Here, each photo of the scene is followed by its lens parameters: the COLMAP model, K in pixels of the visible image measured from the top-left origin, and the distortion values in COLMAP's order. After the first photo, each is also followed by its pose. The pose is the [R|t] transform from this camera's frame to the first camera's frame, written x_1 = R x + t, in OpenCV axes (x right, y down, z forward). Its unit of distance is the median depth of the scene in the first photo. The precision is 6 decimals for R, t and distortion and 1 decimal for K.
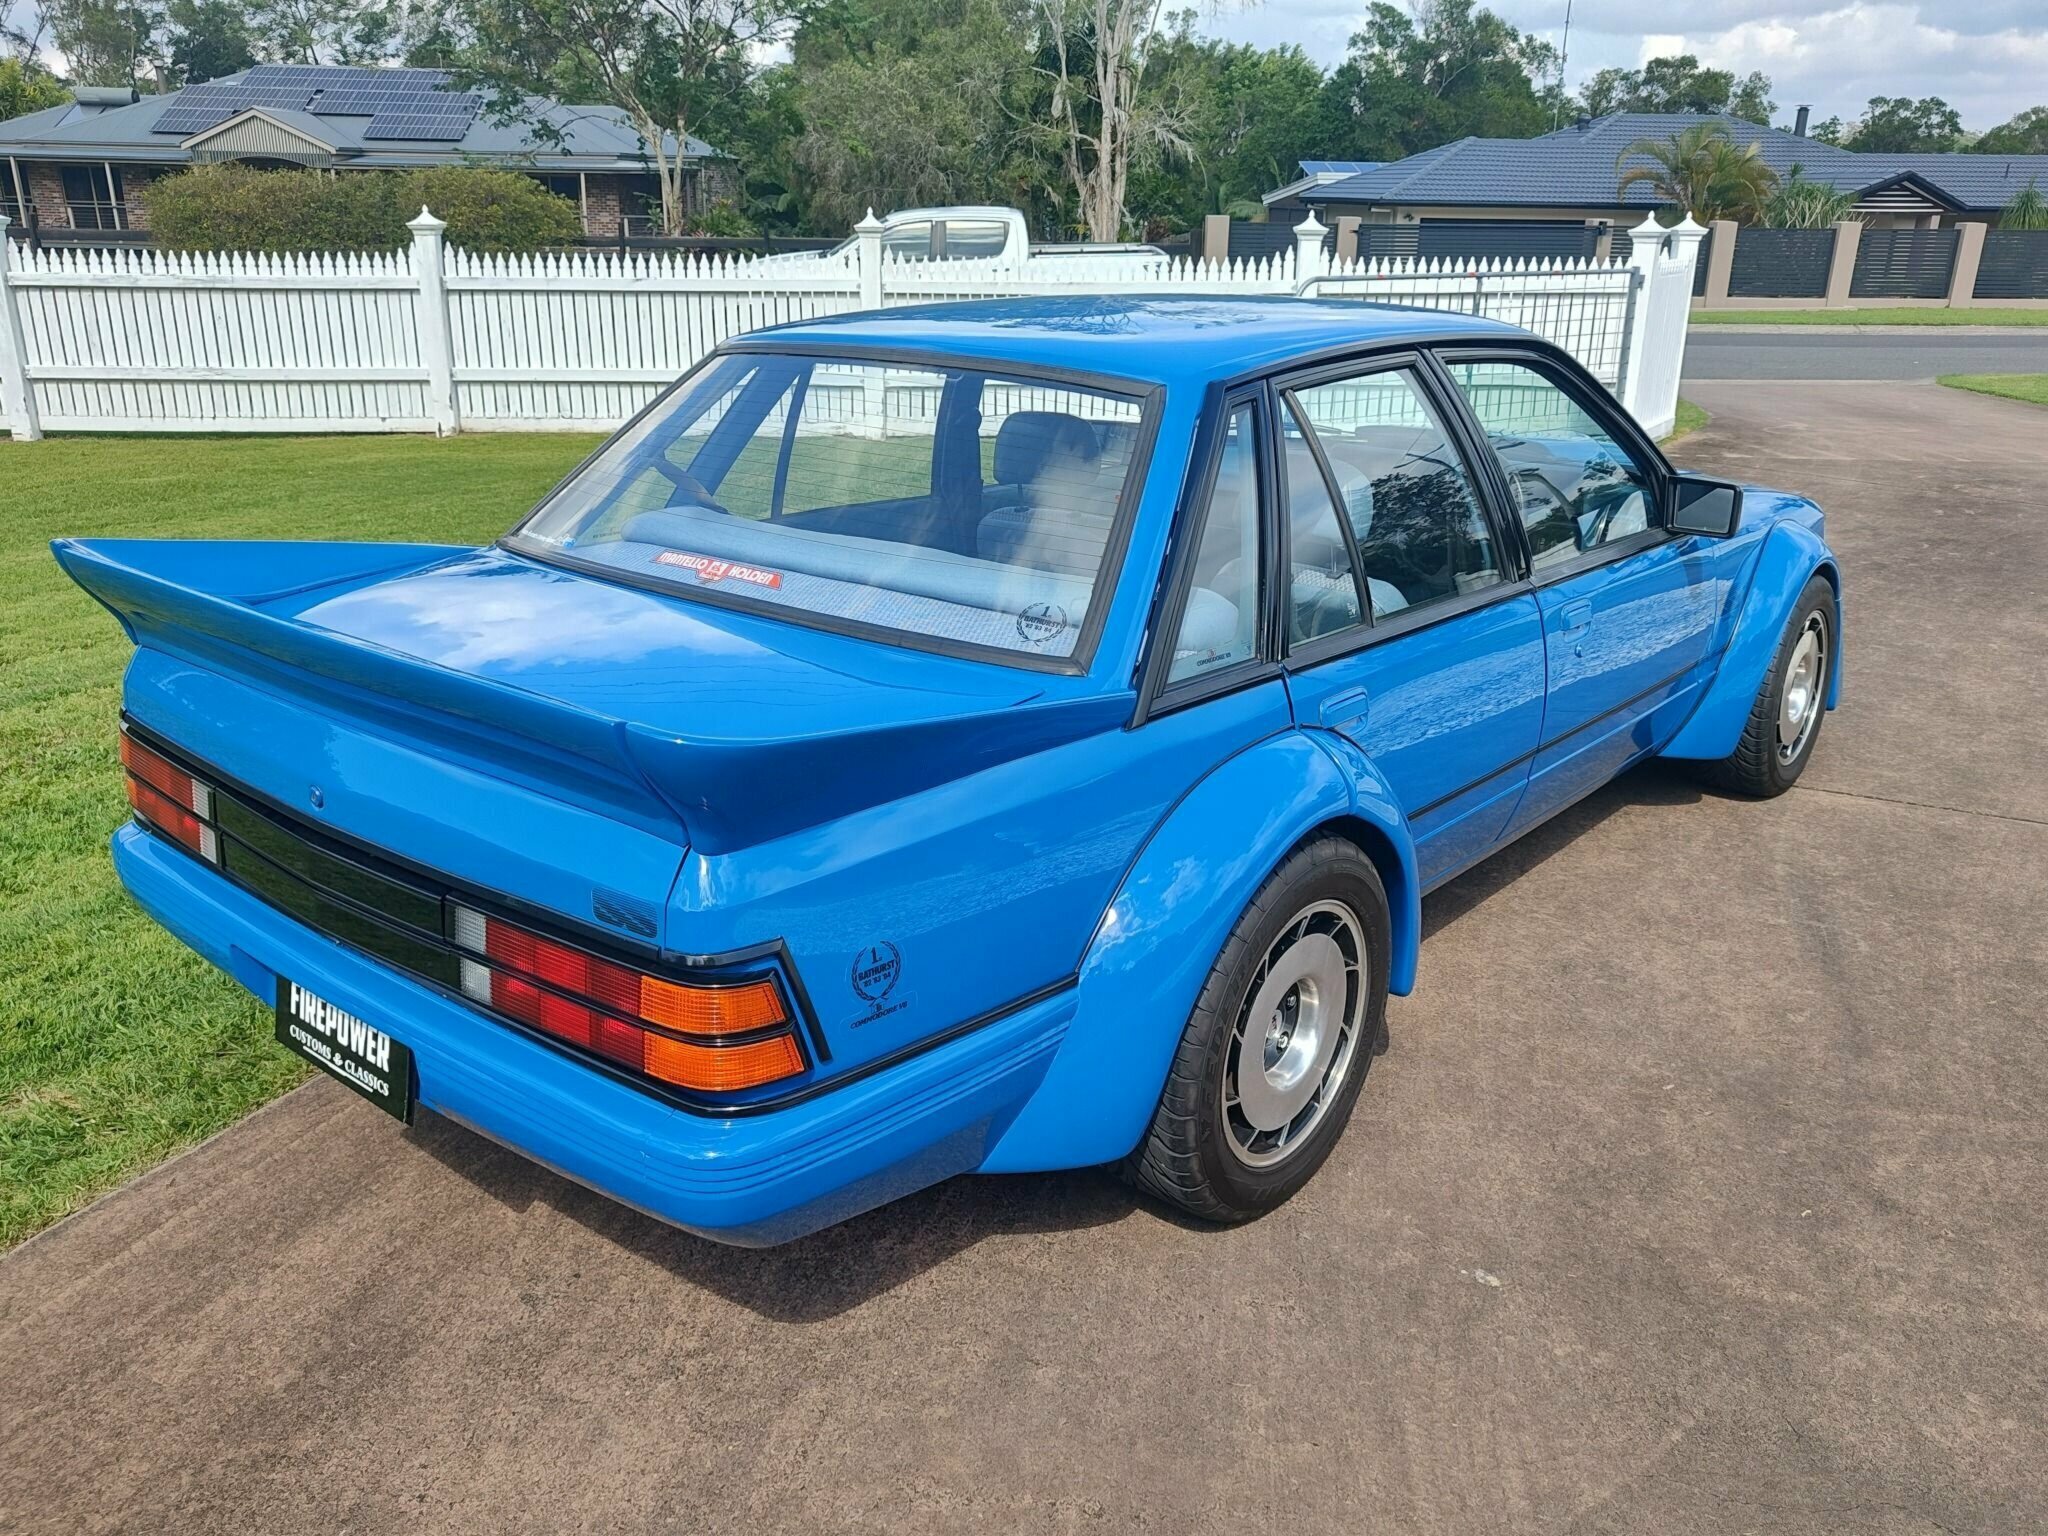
lens RADIAL K [[1625.9, 0, 1039.2], [0, 1625.9, 764.7], [0, 0, 1]] dist [0.002702, 0.013823]
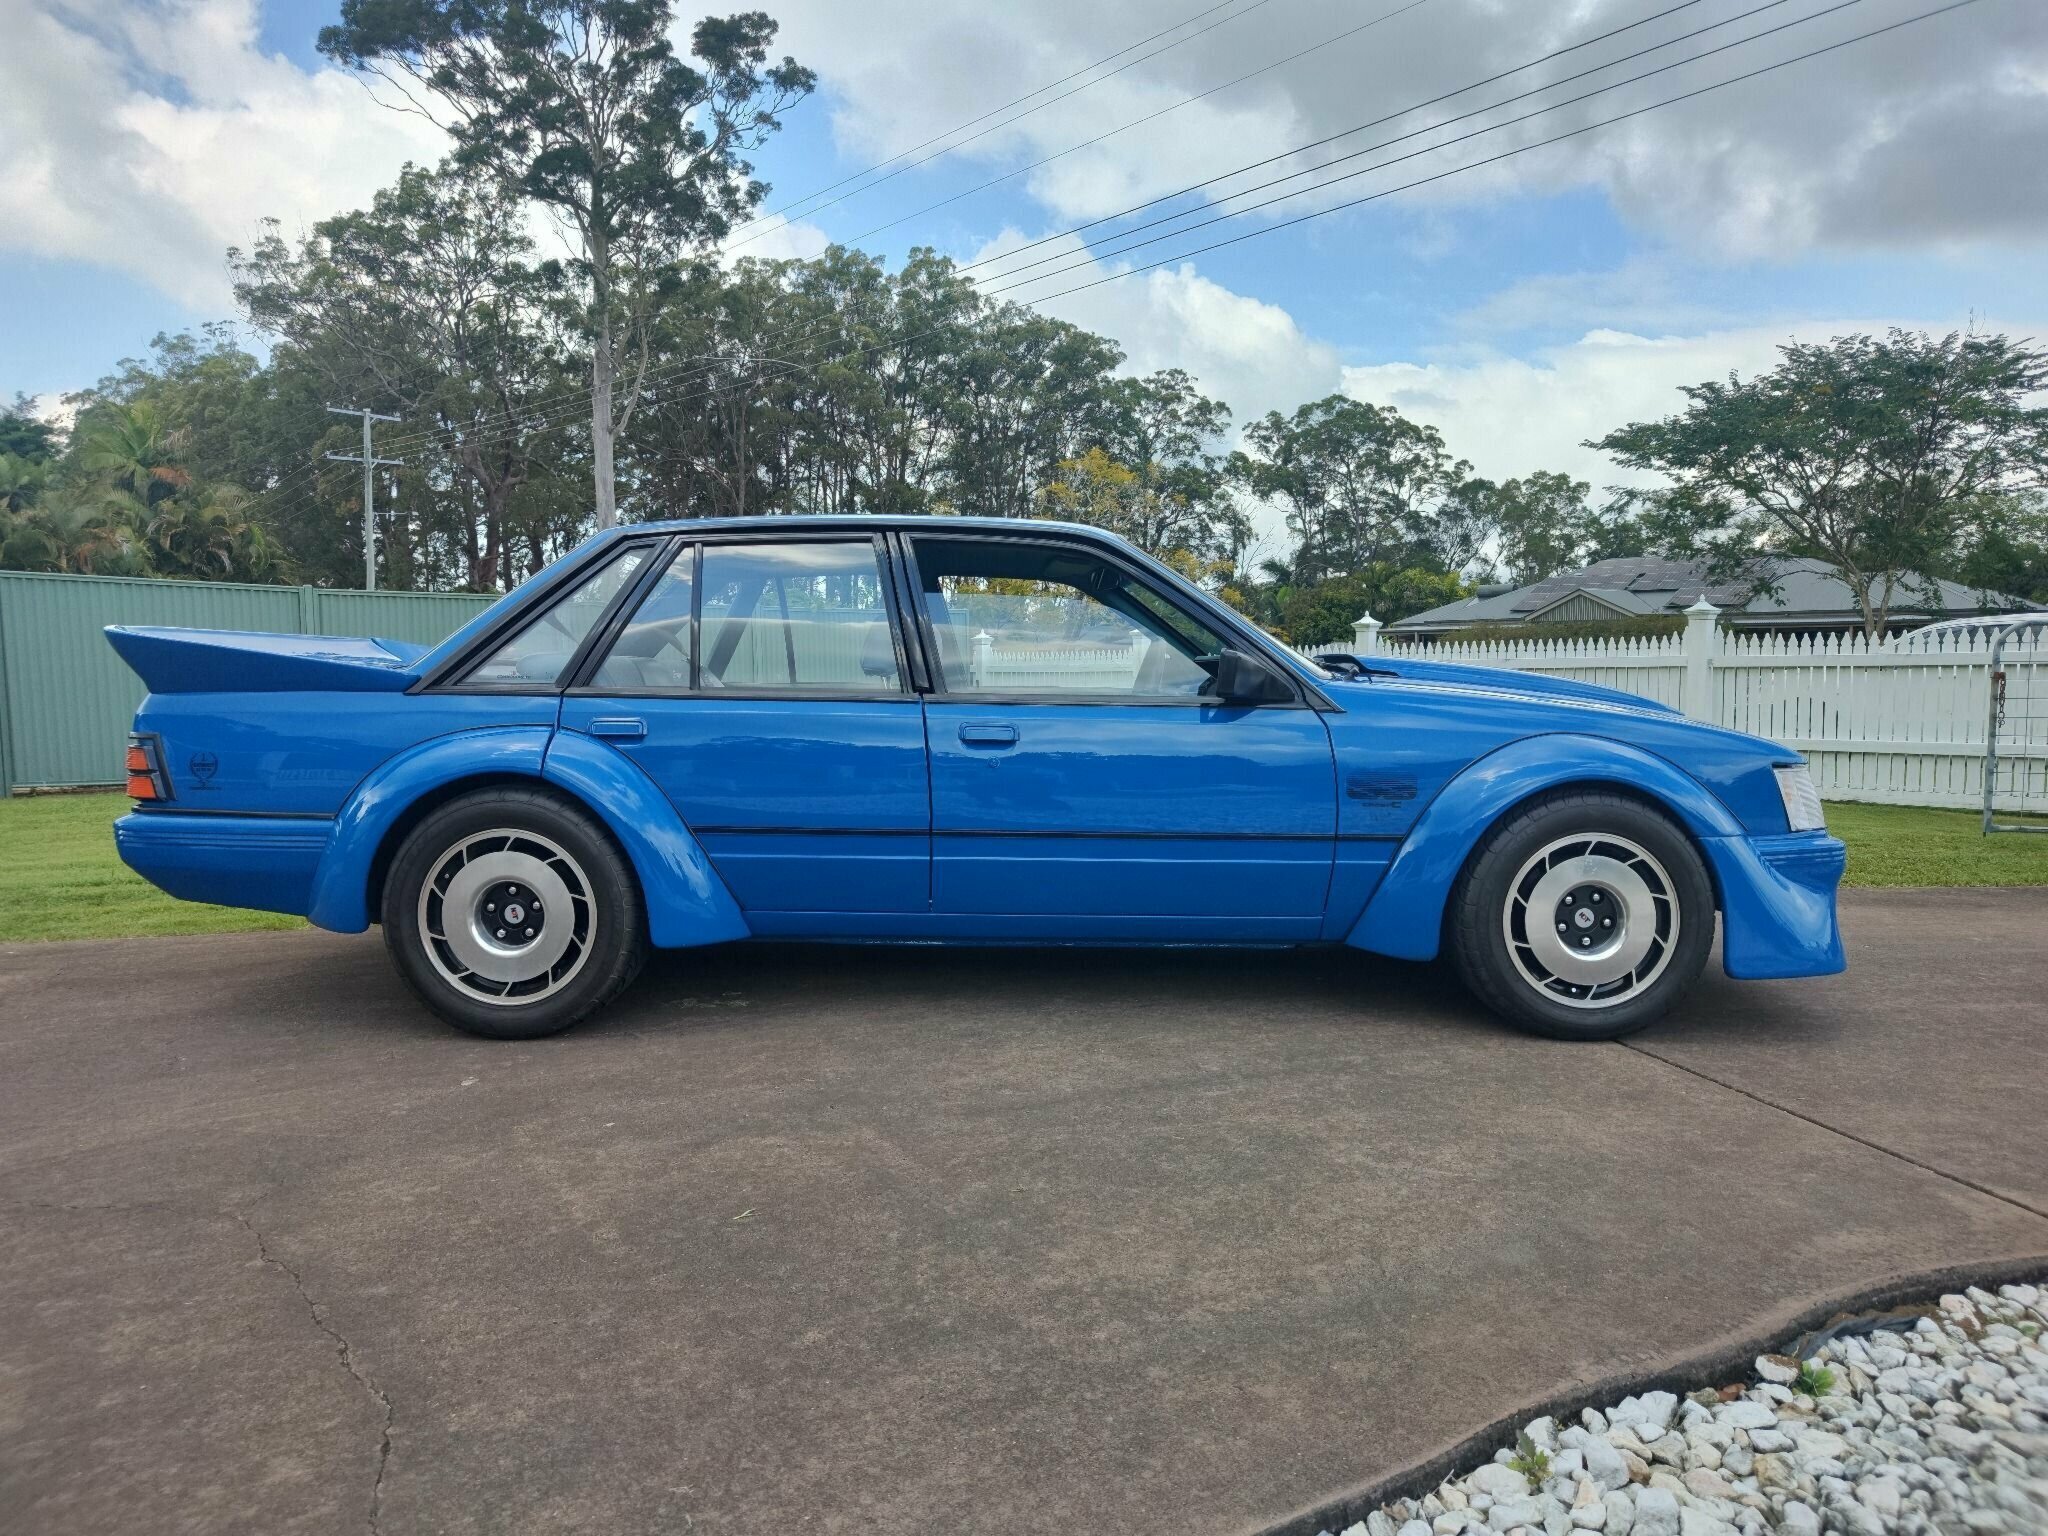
lens RADIAL K [[1350.5, 0, 1018.4], [0, 1350.5, 766.2], [0, 0, 1]] dist [0.015441, 0.004137]
pose [[0.642519, 0.041560, -0.765142, 1.003910], [-0.238522, 0.959768, -0.148165, 0.069850], [0.728201, 0.277702, 0.626582, 0.343731]]
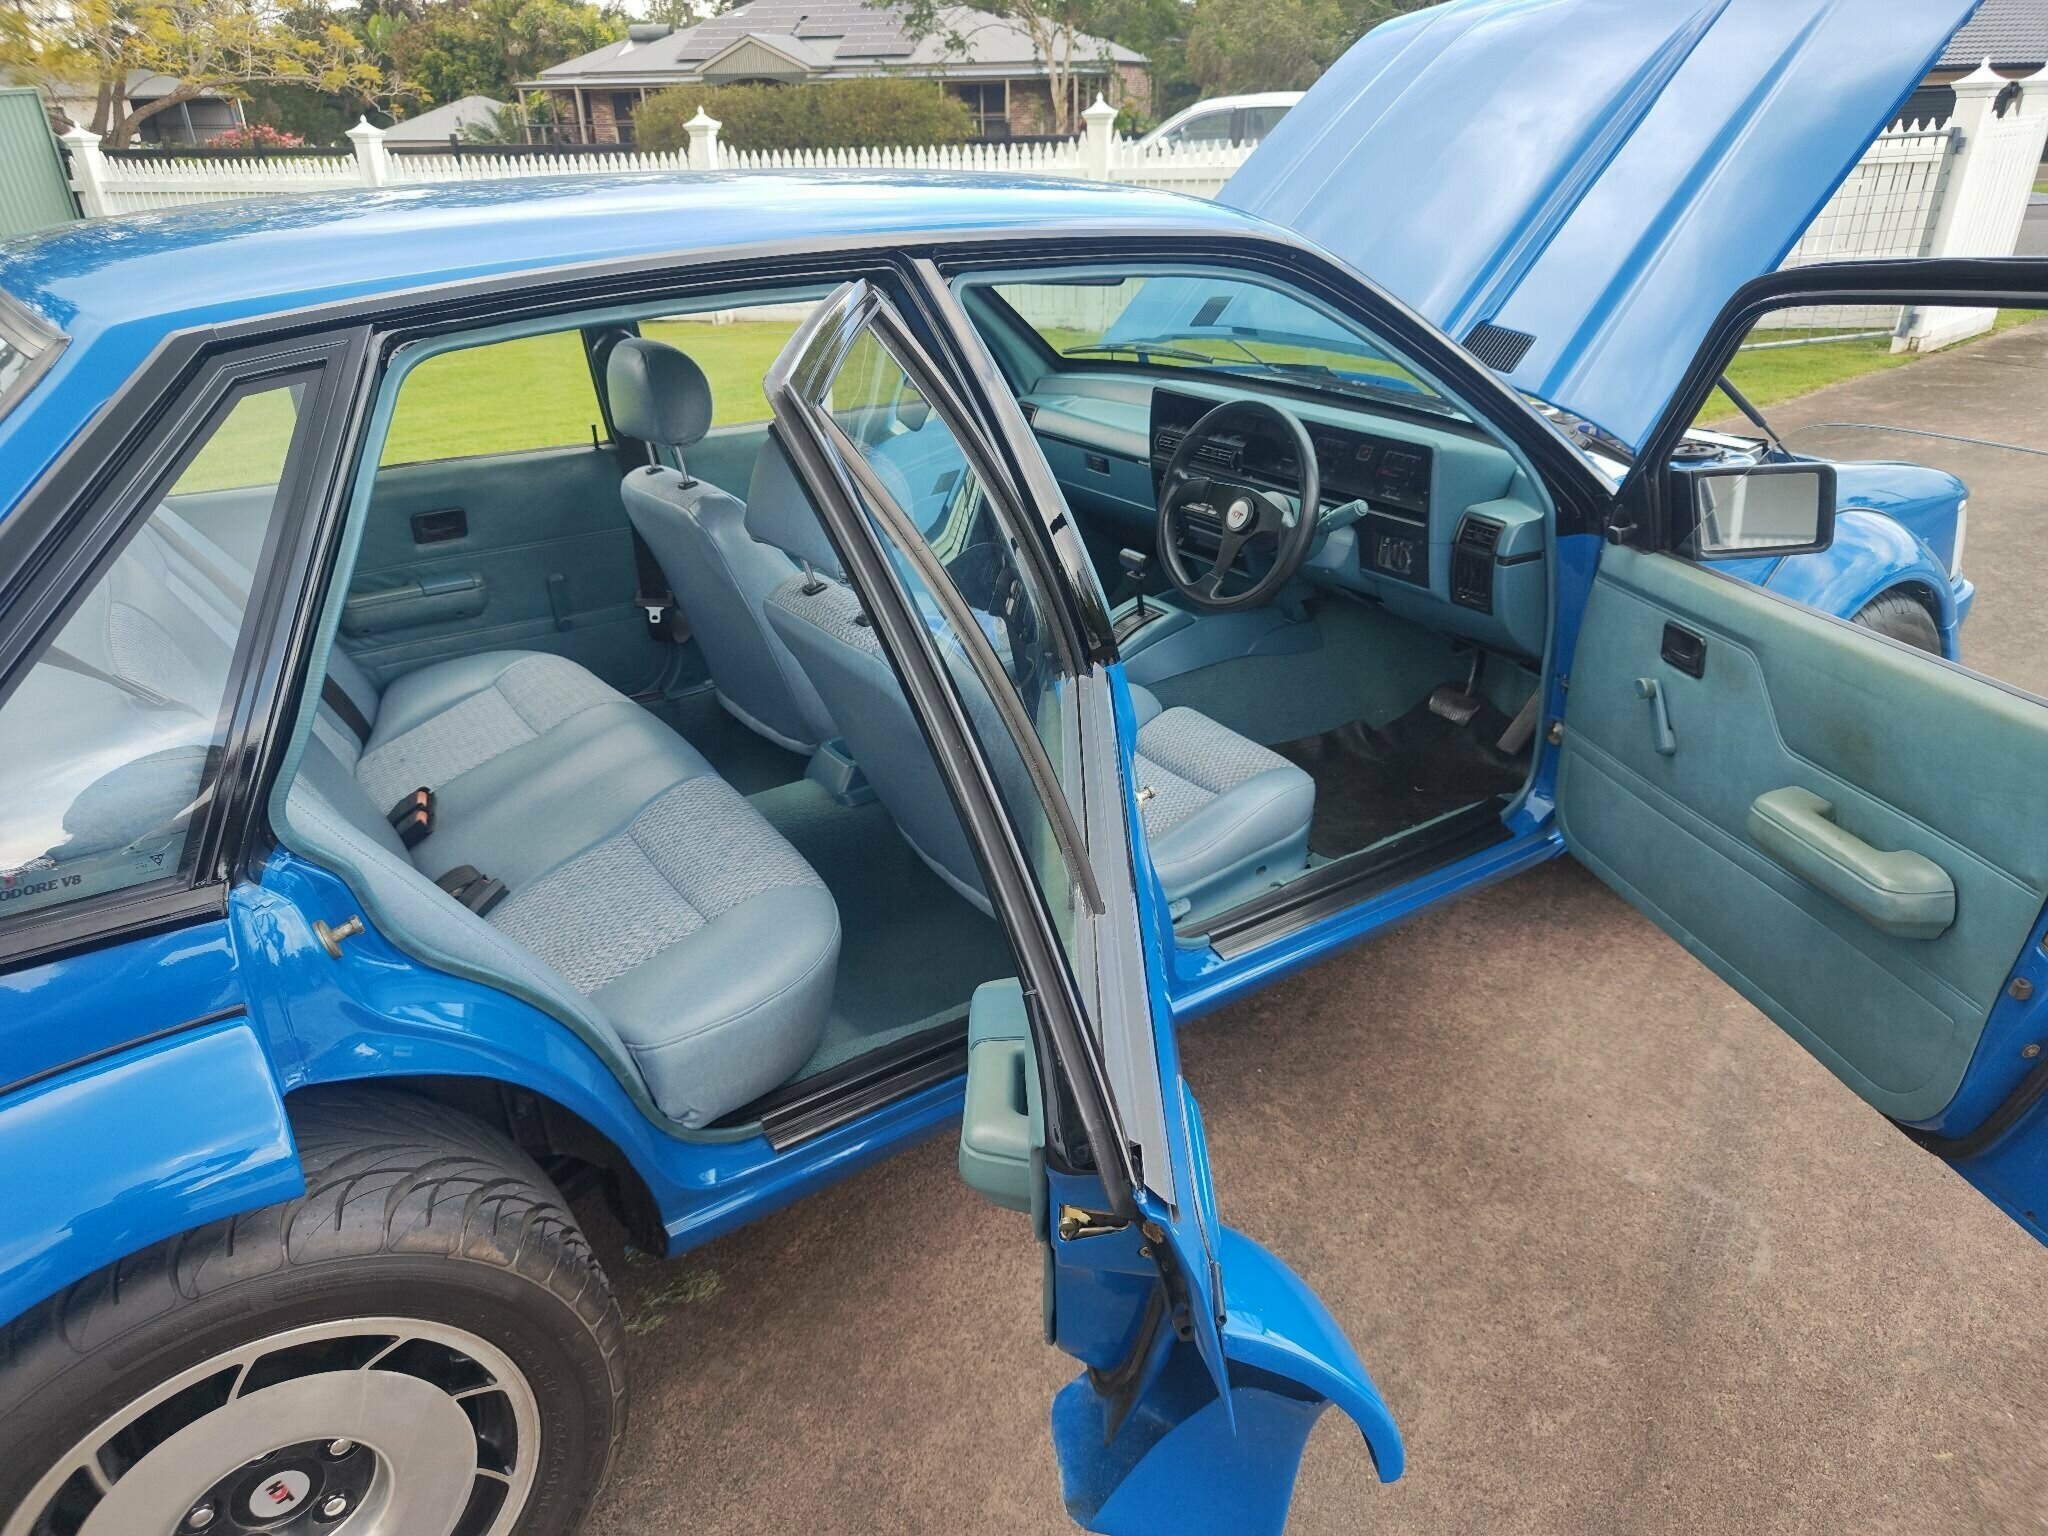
lens RADIAL K [[1365.6, 0, 1032.1], [0, 1365.6, 755.9], [0, 0, 1]] dist [-0.005054, 0.024635]
pose [[0.962978, 0.087212, -0.255084, 0.345483], [-0.057709, 0.990980, 0.120950, -0.117917], [0.263332, -0.101751, 0.959324, 0.440592]]
